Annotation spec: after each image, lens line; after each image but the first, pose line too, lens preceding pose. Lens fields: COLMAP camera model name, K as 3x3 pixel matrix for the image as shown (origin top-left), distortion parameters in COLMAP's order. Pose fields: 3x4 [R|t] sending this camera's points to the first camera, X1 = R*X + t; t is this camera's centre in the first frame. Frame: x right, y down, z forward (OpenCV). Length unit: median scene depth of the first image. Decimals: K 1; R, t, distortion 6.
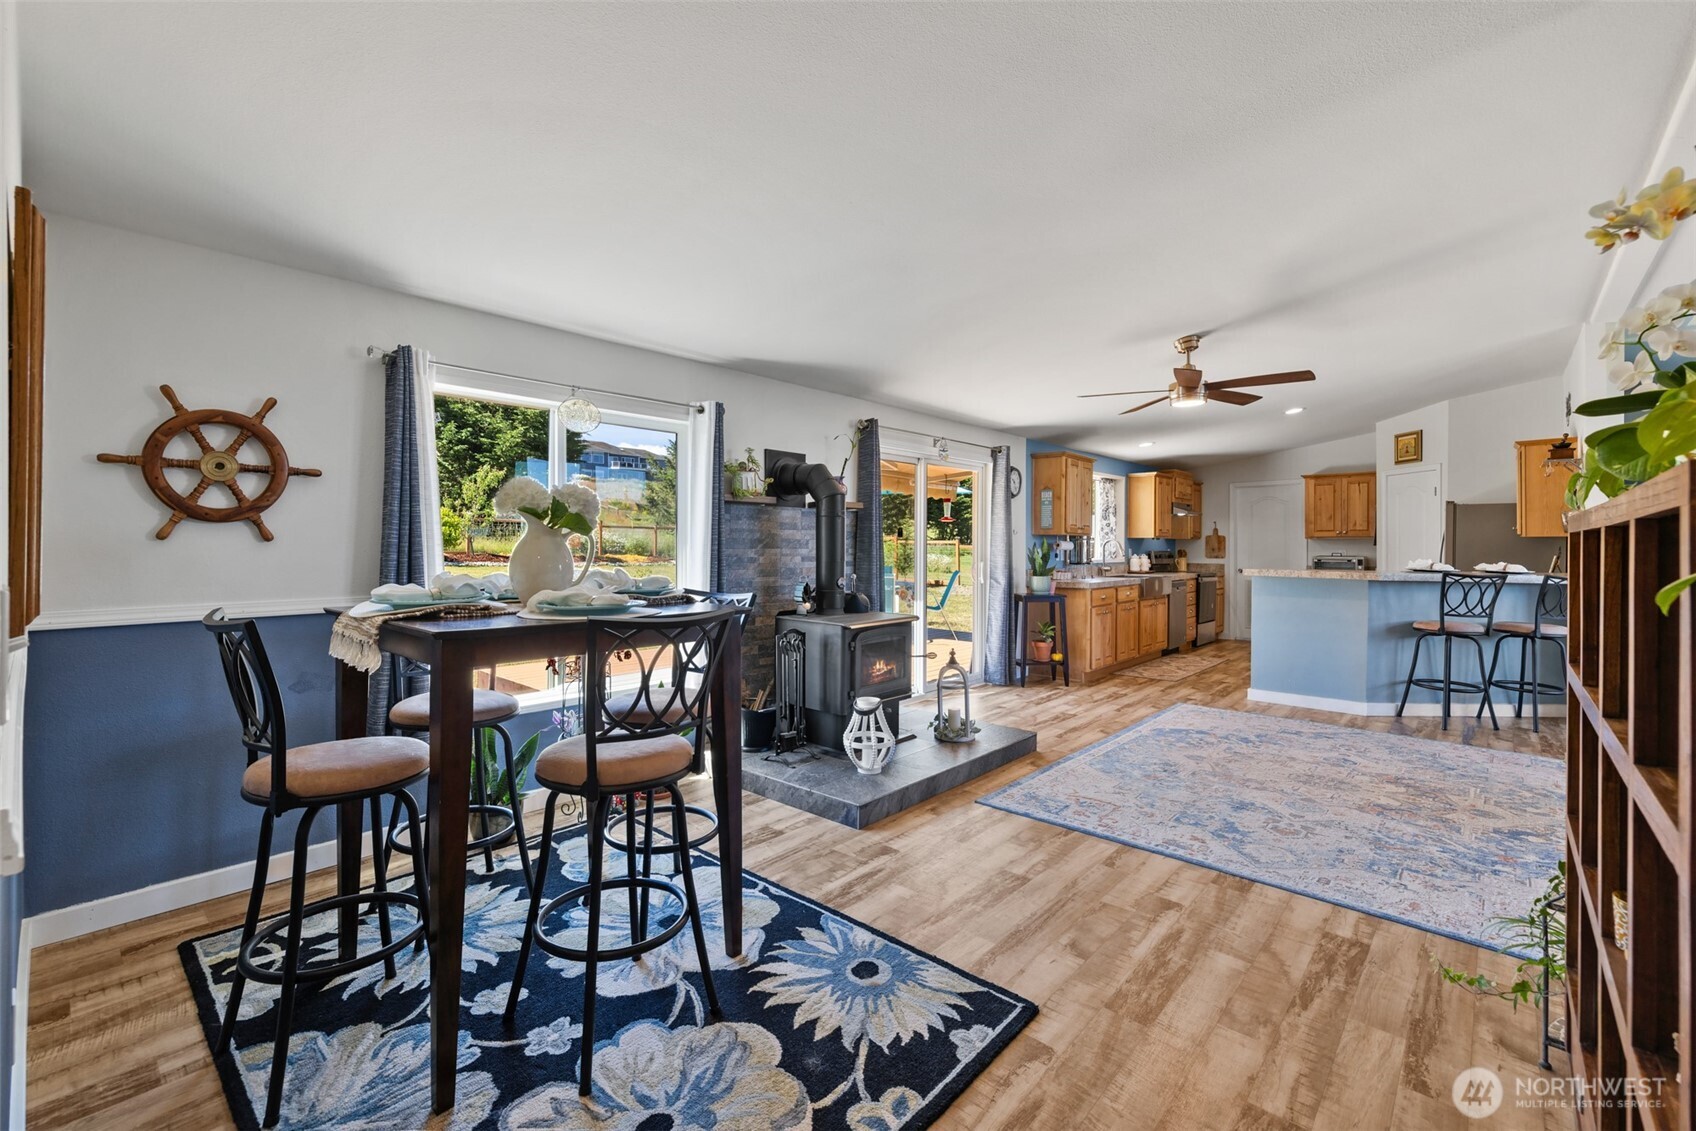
lens RADIAL K [[707.5, 0, 843.2], [0, 707.5, 505.4], [0, 0, 1]] dist [0.001733, 0.000157]
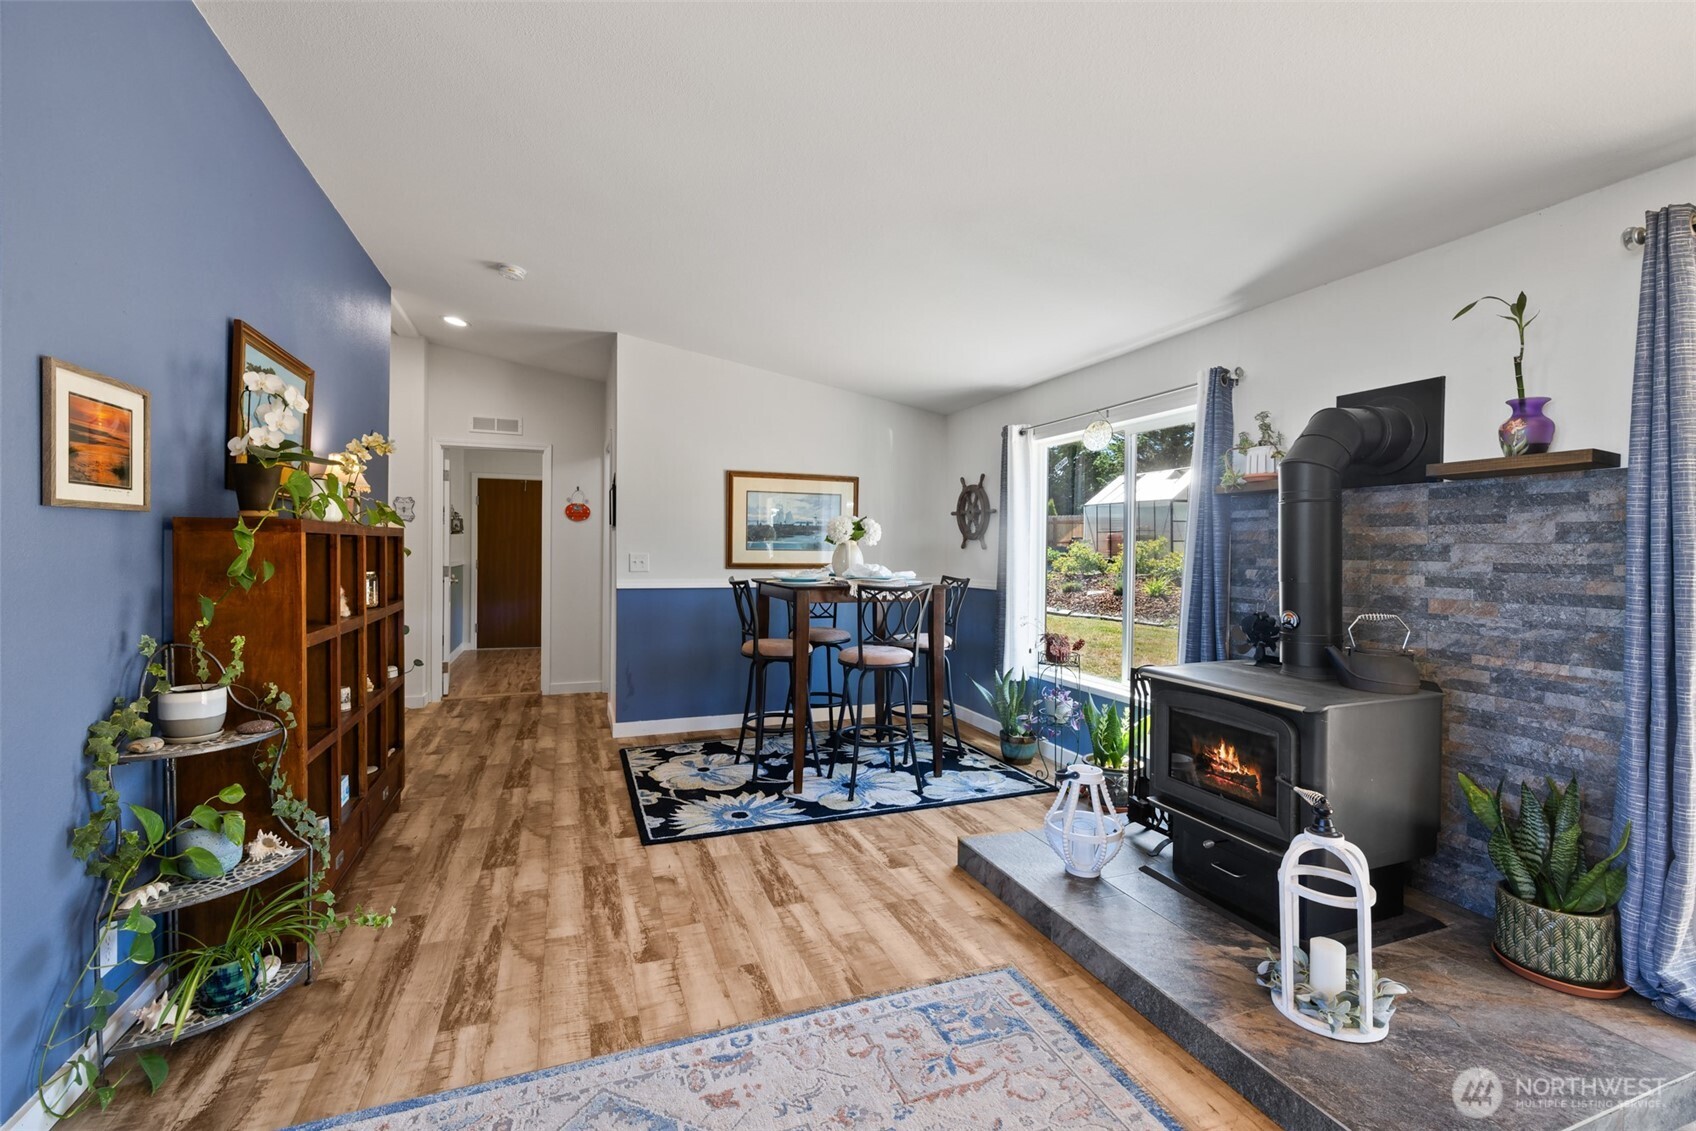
lens RADIAL K [[735.5, 0, 848.0], [0, 735.5, 565.5], [0, 0, 1]] dist [0.002789, 0.000694]
pose [[-0.451663, 0.014285, -0.892074, 1.361356], [0.042885, 0.999064, -0.005714, 0.110337], [0.891157, -0.040837, -0.451853, 1.943314]]
